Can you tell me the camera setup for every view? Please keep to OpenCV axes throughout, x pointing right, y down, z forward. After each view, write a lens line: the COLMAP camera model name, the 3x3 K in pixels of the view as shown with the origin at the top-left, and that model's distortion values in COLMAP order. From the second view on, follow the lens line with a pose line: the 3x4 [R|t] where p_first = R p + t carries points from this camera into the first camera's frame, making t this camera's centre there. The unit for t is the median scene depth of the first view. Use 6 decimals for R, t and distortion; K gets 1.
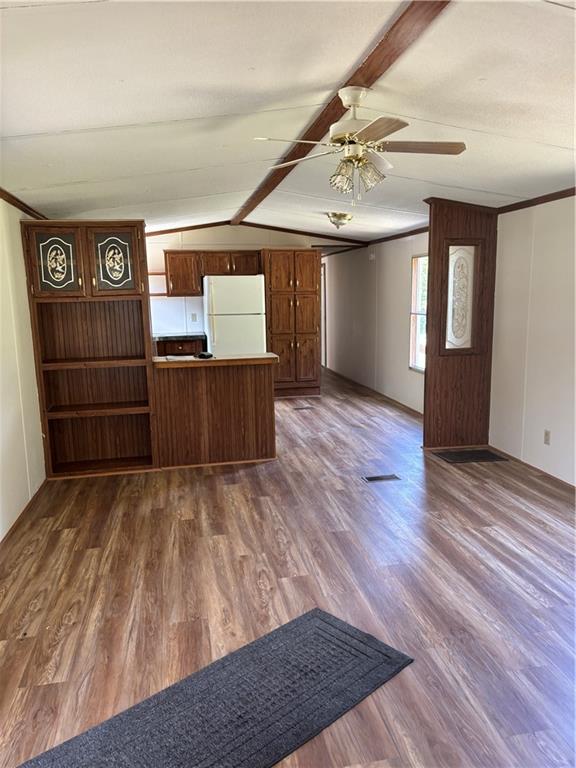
lens RADIAL K [[580.5, 0, 288.0], [0, 580.5, 384.0], [0, 0, 1]] dist [0.041939, -0.009743]
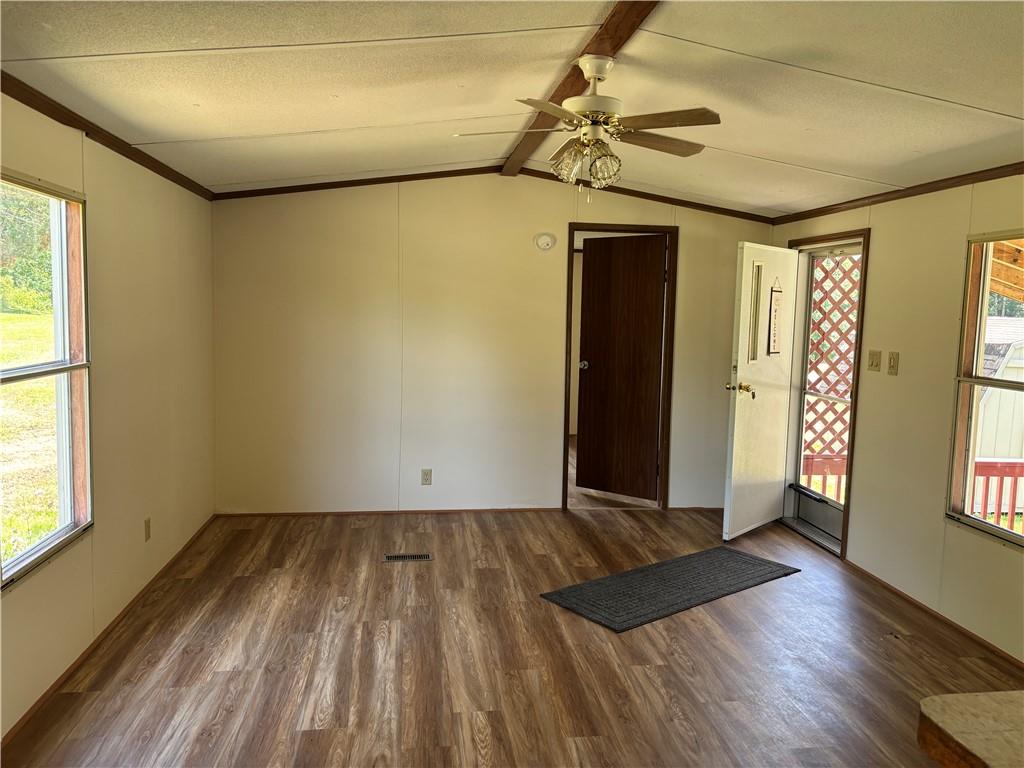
lens RADIAL K [[774.0, 0, 512.0], [0, 774.0, 384.0], [0, 0, 1]] dist [0.041939, -0.009743]
pose [[-0.998143, -0.019700, 0.057649, 0.132150], [-0.004553, 0.967752, 0.251863, -0.286106], [-0.060752, 0.251133, -0.966044, 1.789925]]
